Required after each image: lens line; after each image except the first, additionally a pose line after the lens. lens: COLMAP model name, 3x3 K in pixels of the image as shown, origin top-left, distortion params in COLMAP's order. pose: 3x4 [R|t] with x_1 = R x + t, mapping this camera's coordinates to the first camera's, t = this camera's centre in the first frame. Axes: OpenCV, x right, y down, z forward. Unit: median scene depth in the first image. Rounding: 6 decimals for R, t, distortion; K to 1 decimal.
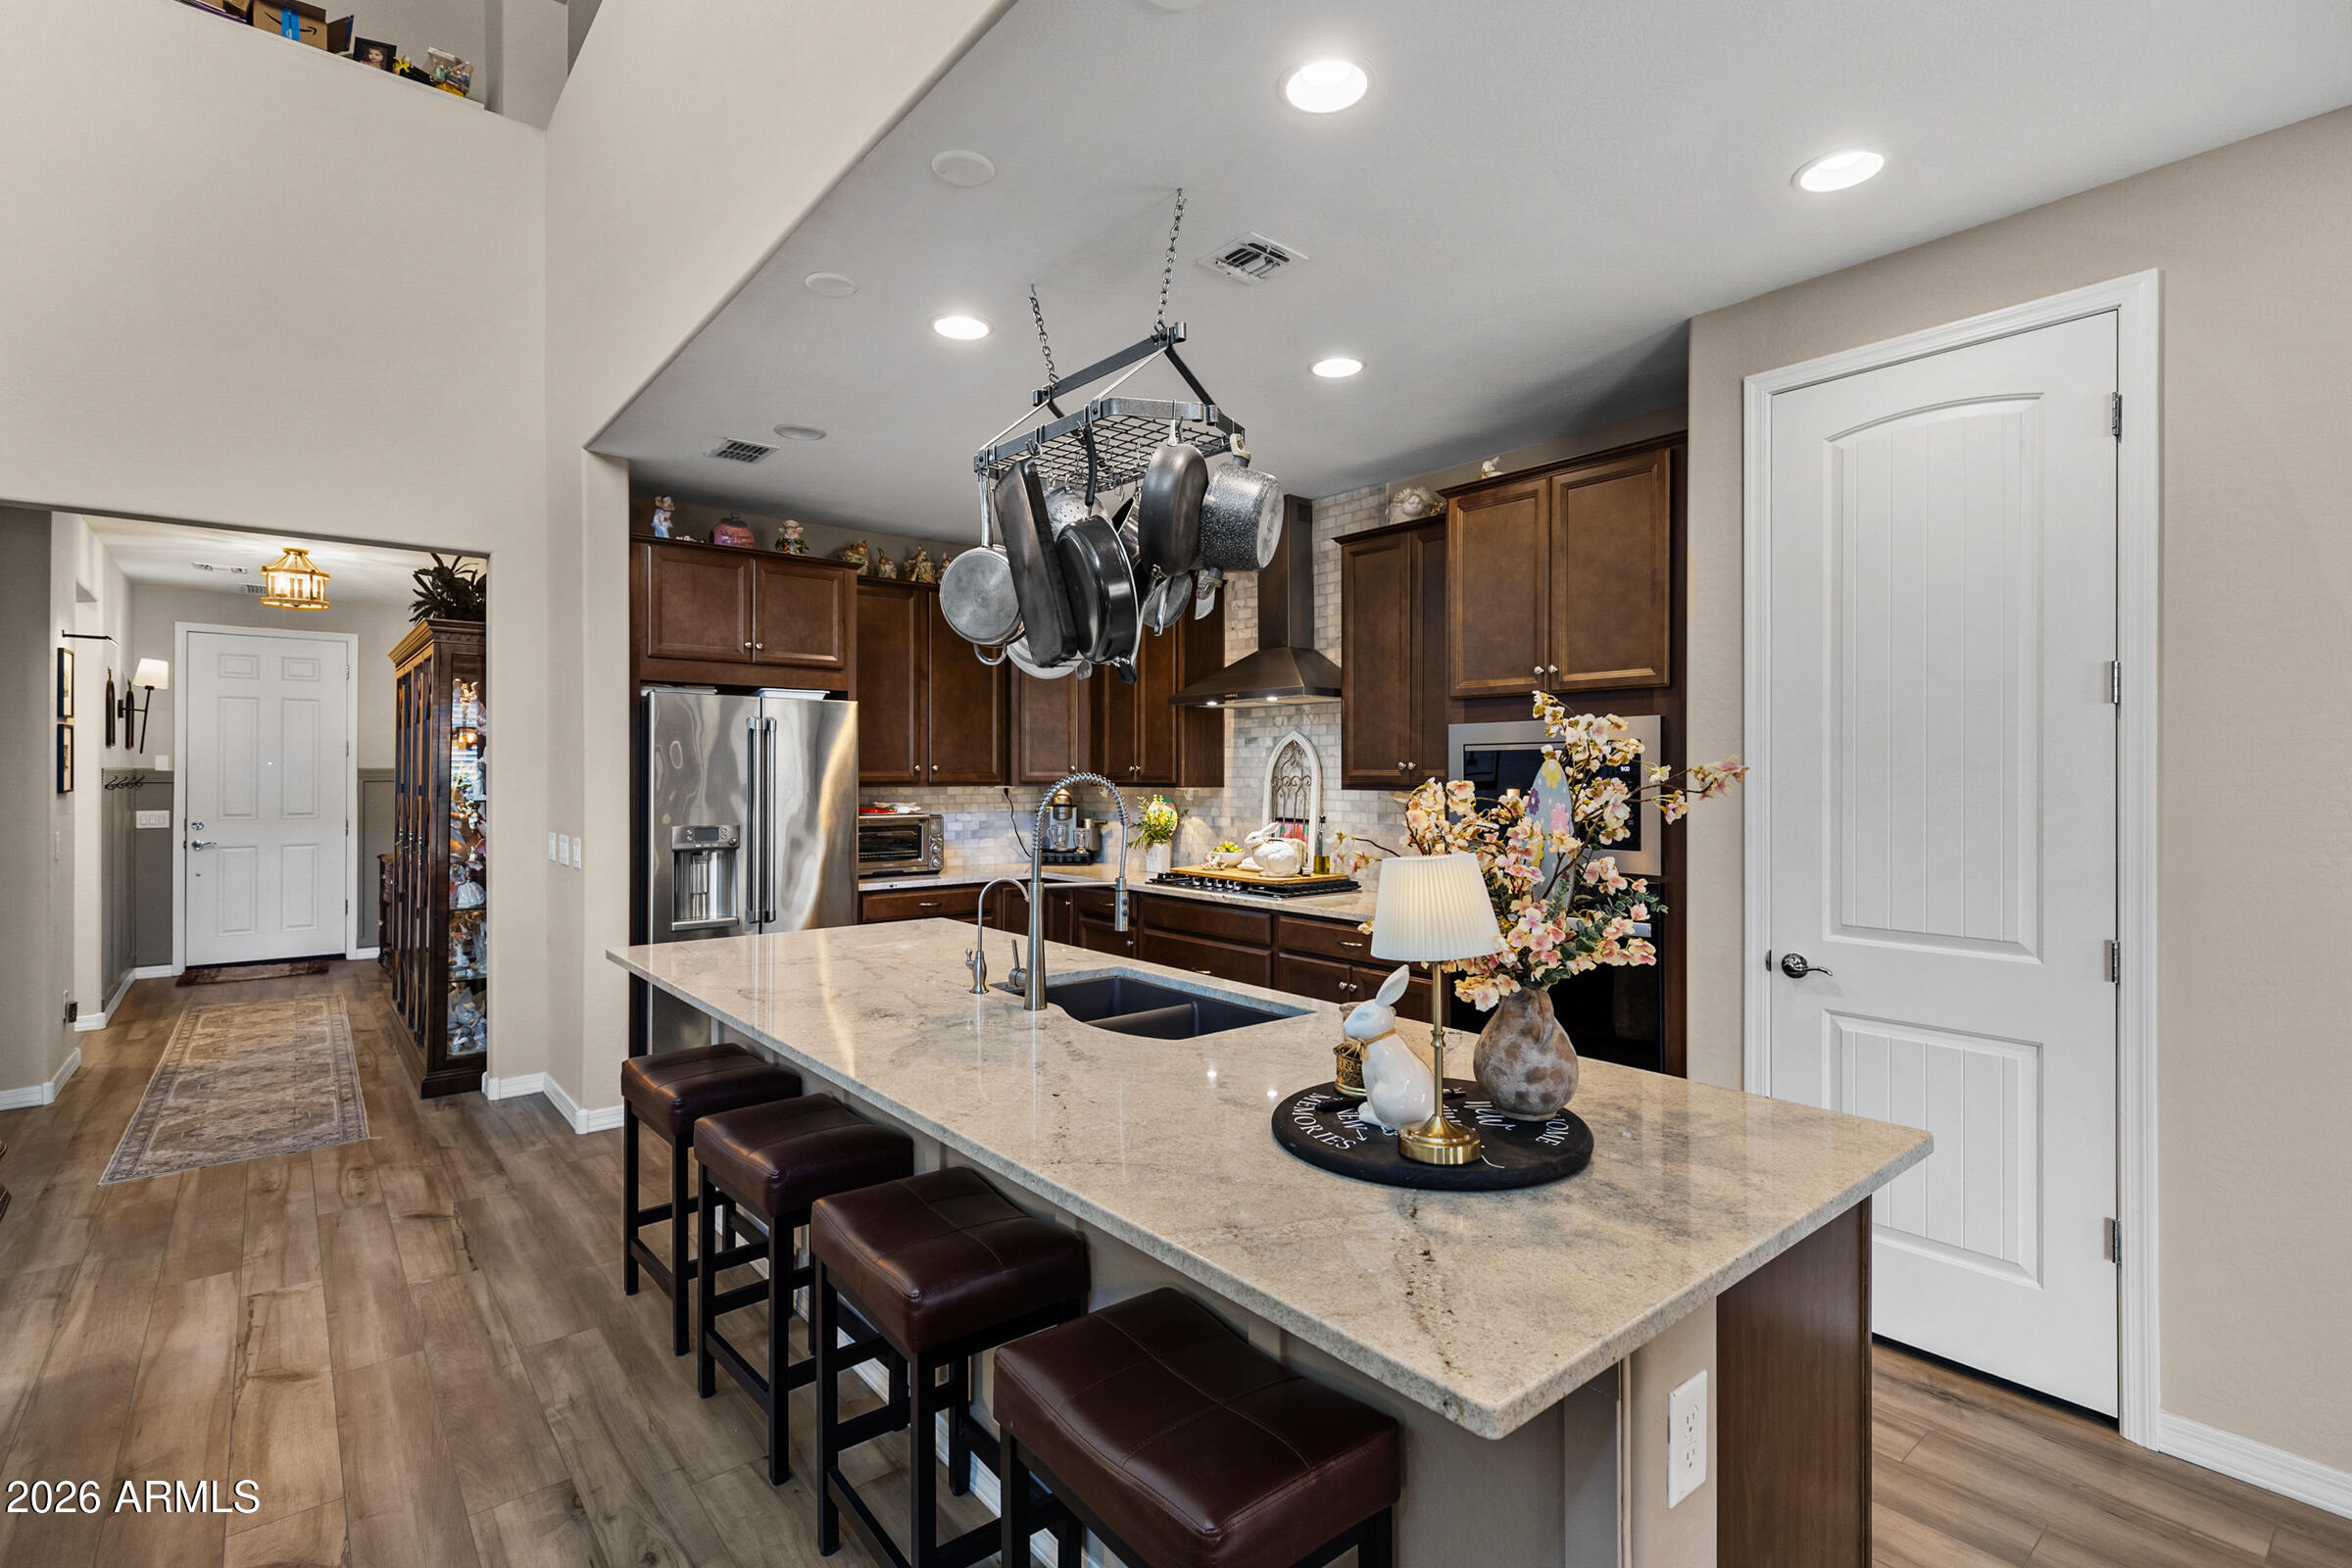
lens RADIAL K [[1079.2, 0, 1163.2], [0, 1079.2, 769.3], [0, 0, 1]] dist [0.002747, -0.001152]
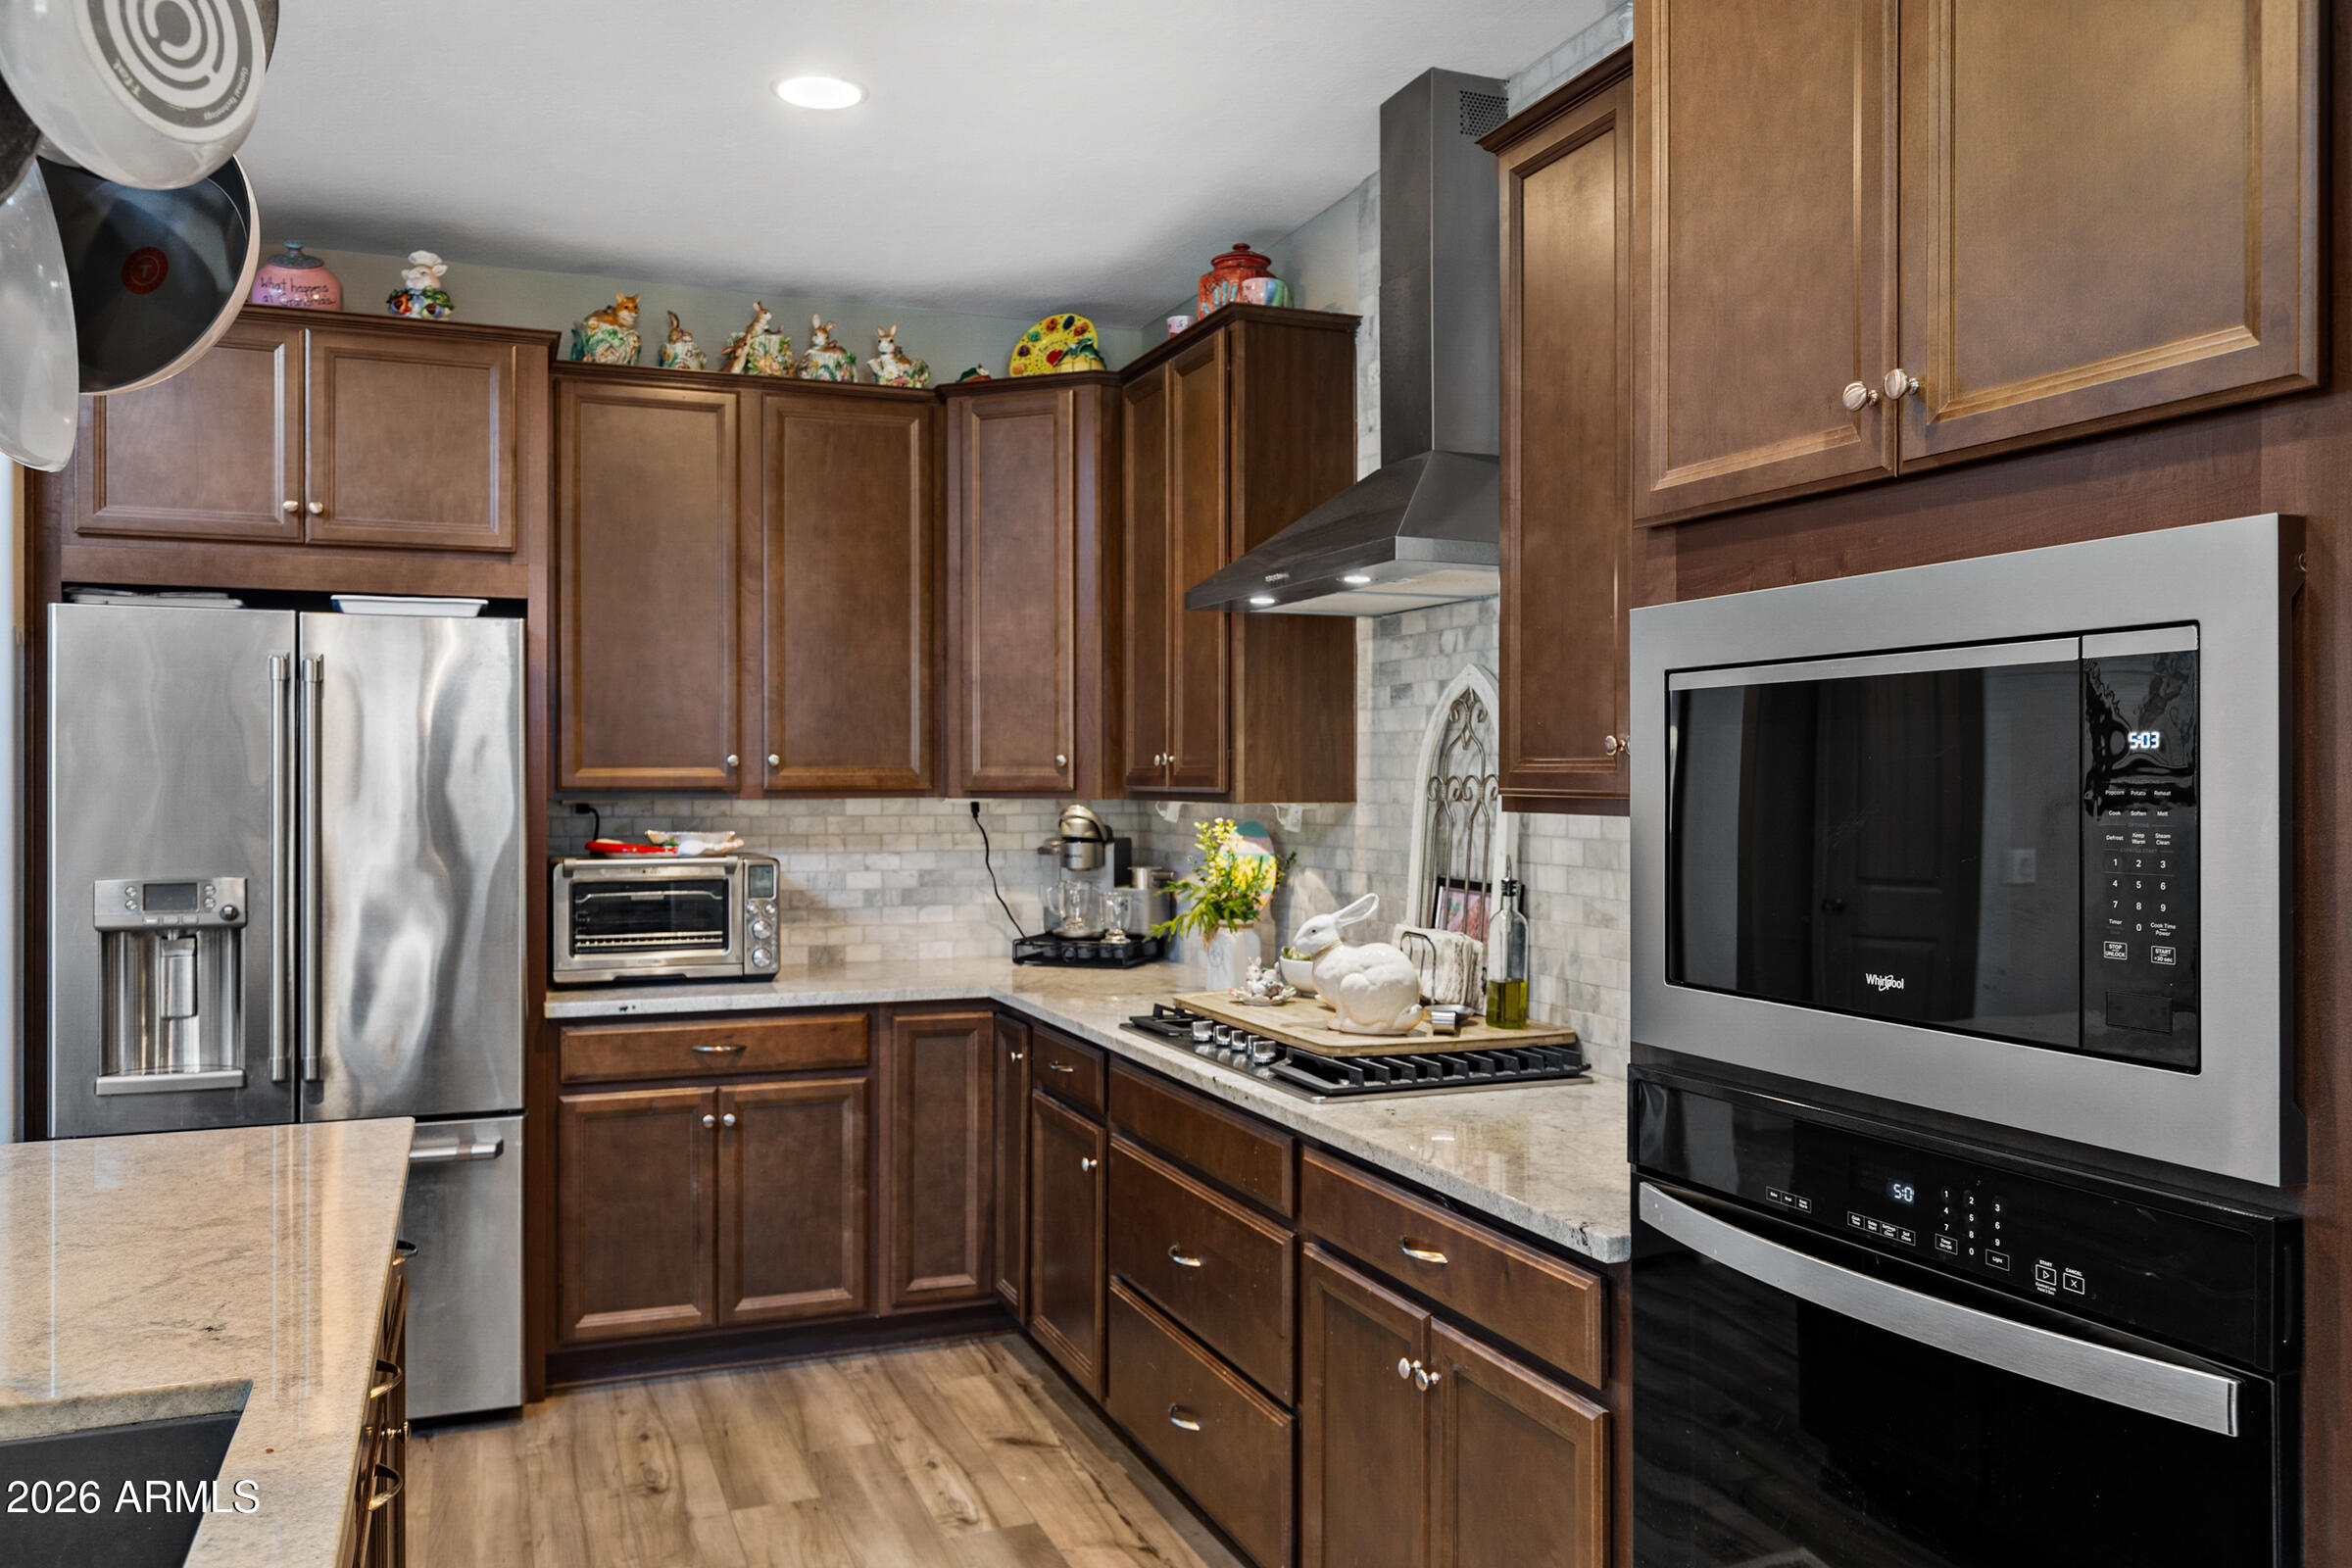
lens RADIAL K [[1745.4, 0, 1176.4], [0, 1745.4, 773.5], [0, 0, 1]] dist [-0.026033, 0.002096]
pose [[0.953896, -0.000678, -0.300135, 0.216274], [0.001455, 0.999996, 0.002368, 0.003769], [0.300132, -0.002696, 0.953894, 0.355088]]
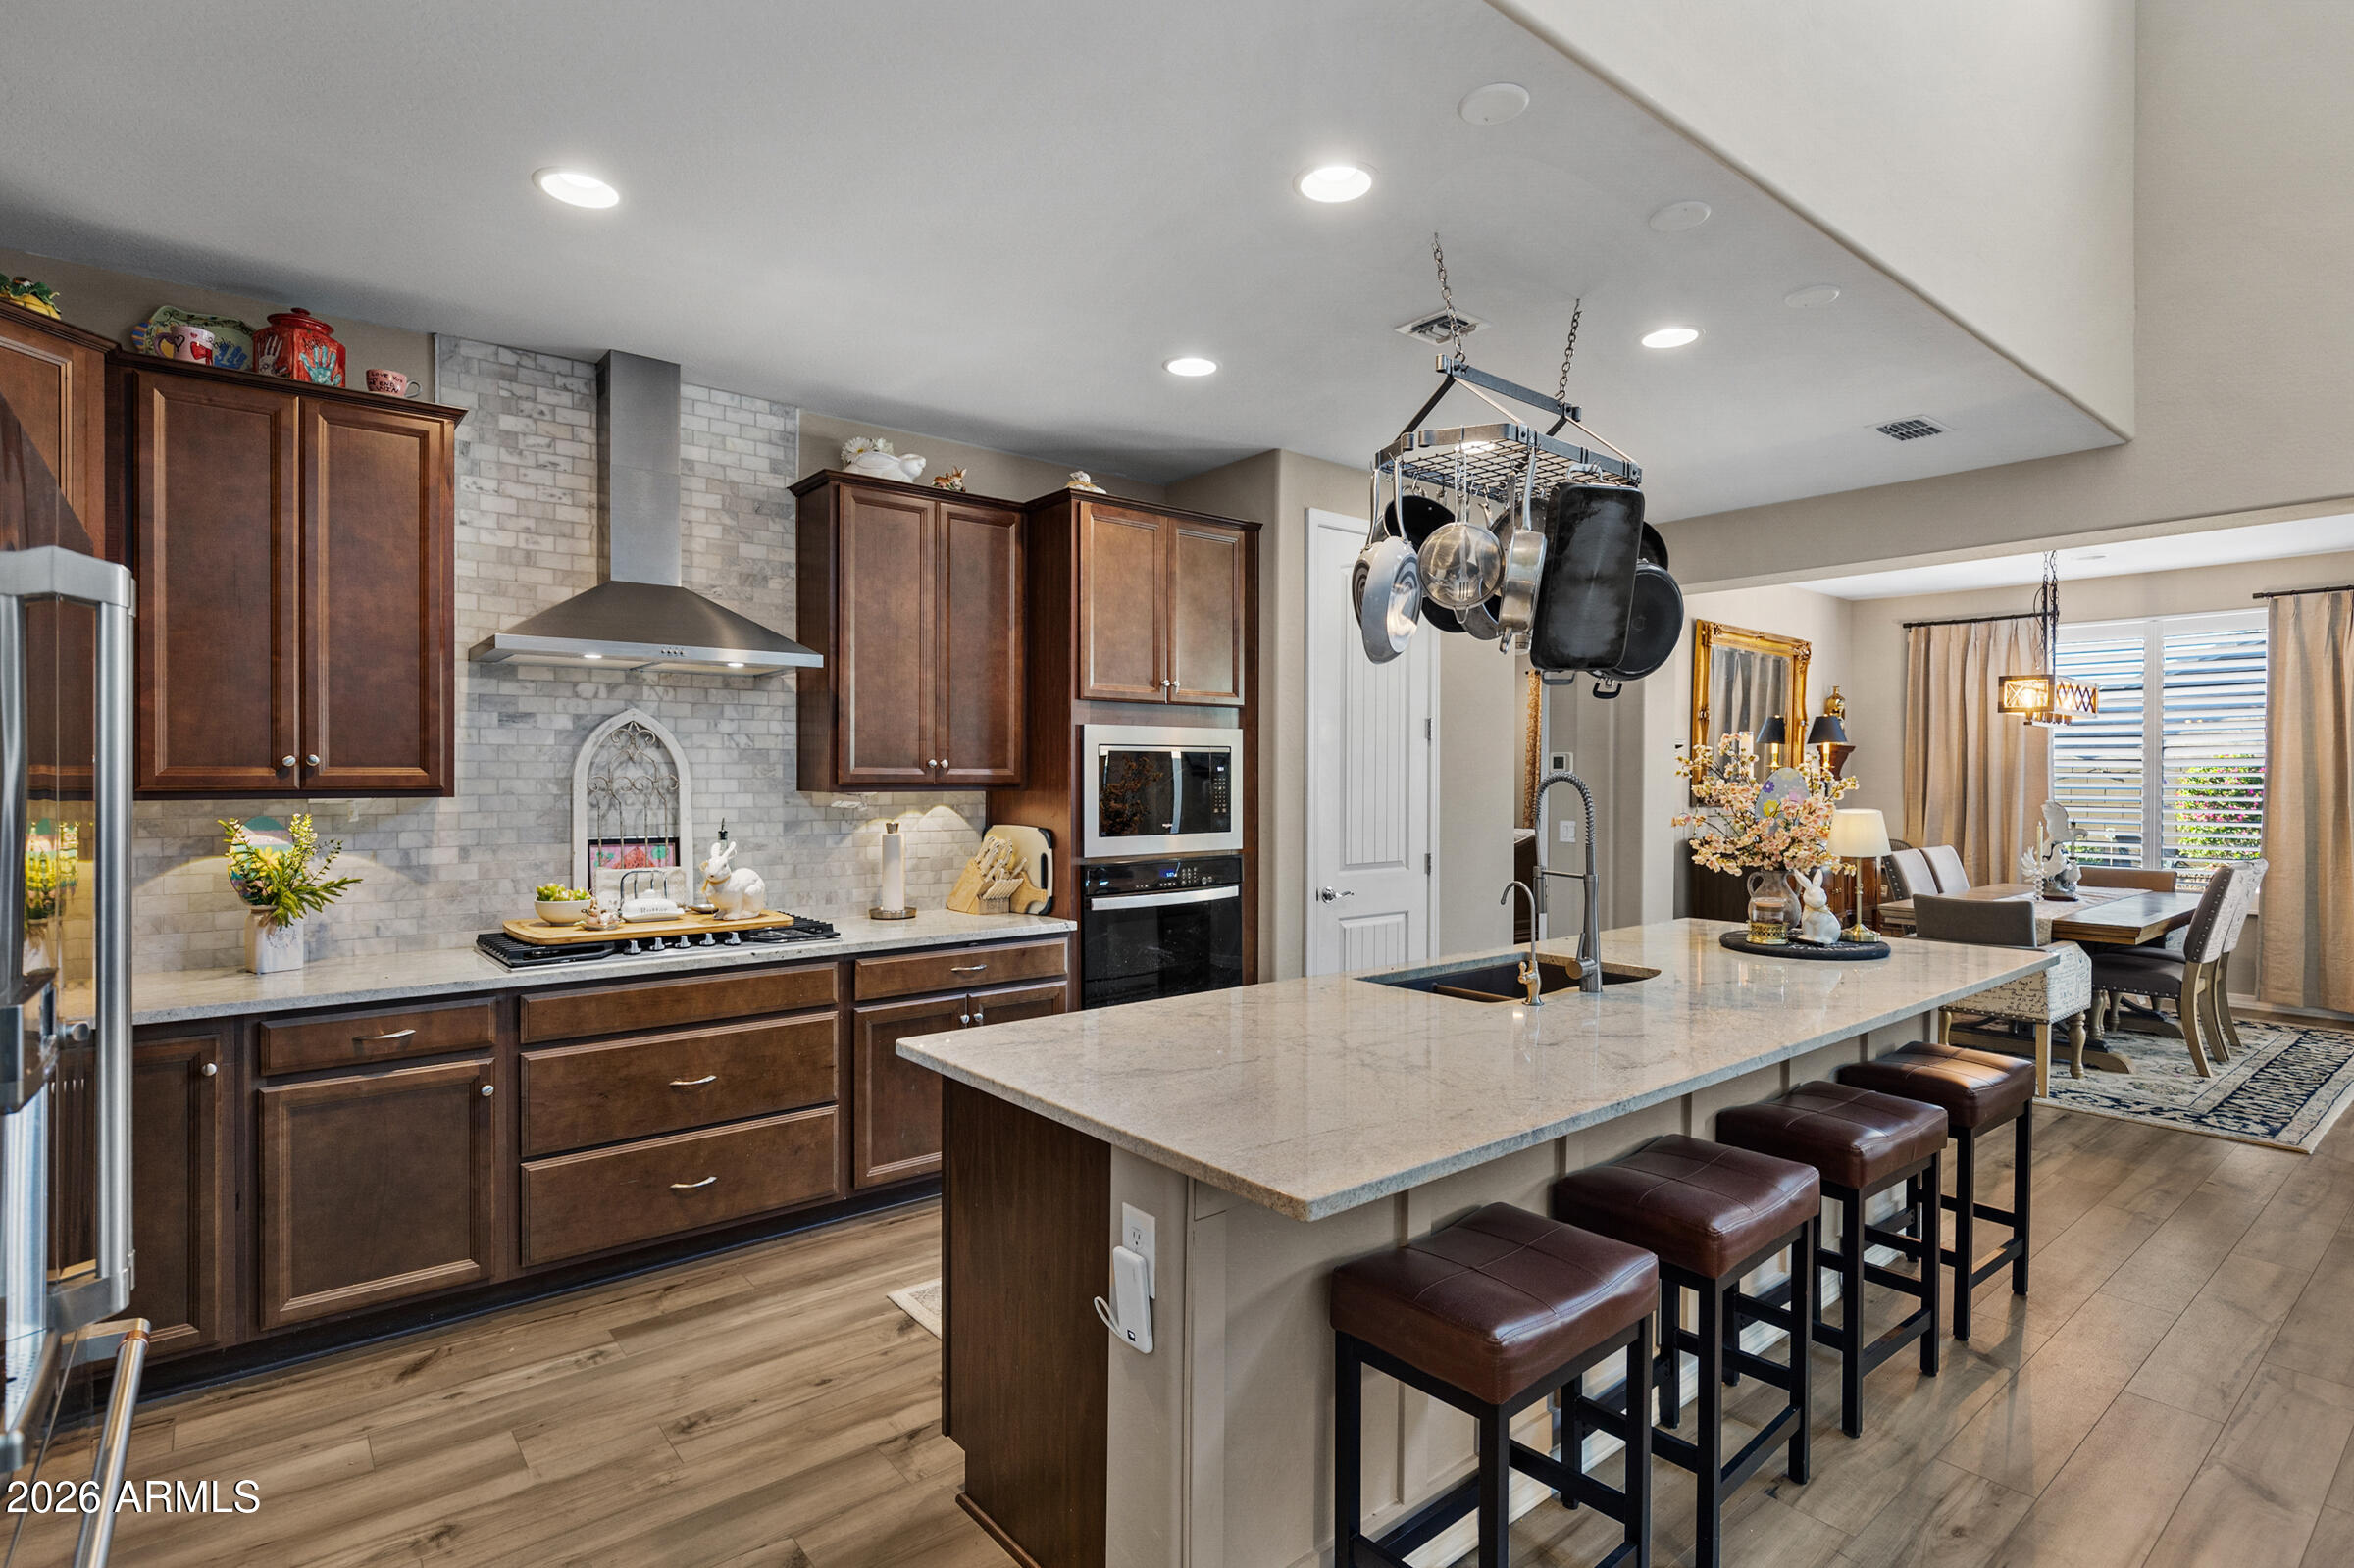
lens RADIAL K [[1137.3, 0, 1192.8], [0, 1137.3, 781.7], [0, 0, 1]] dist [0.002643, -0.000066]
pose [[0.009295, -0.008162, 0.999923, -0.598455], [-0.006132, 0.999947, 0.008219, 0.002257], [-0.999938, -0.006207, 0.009244, 0.659952]]
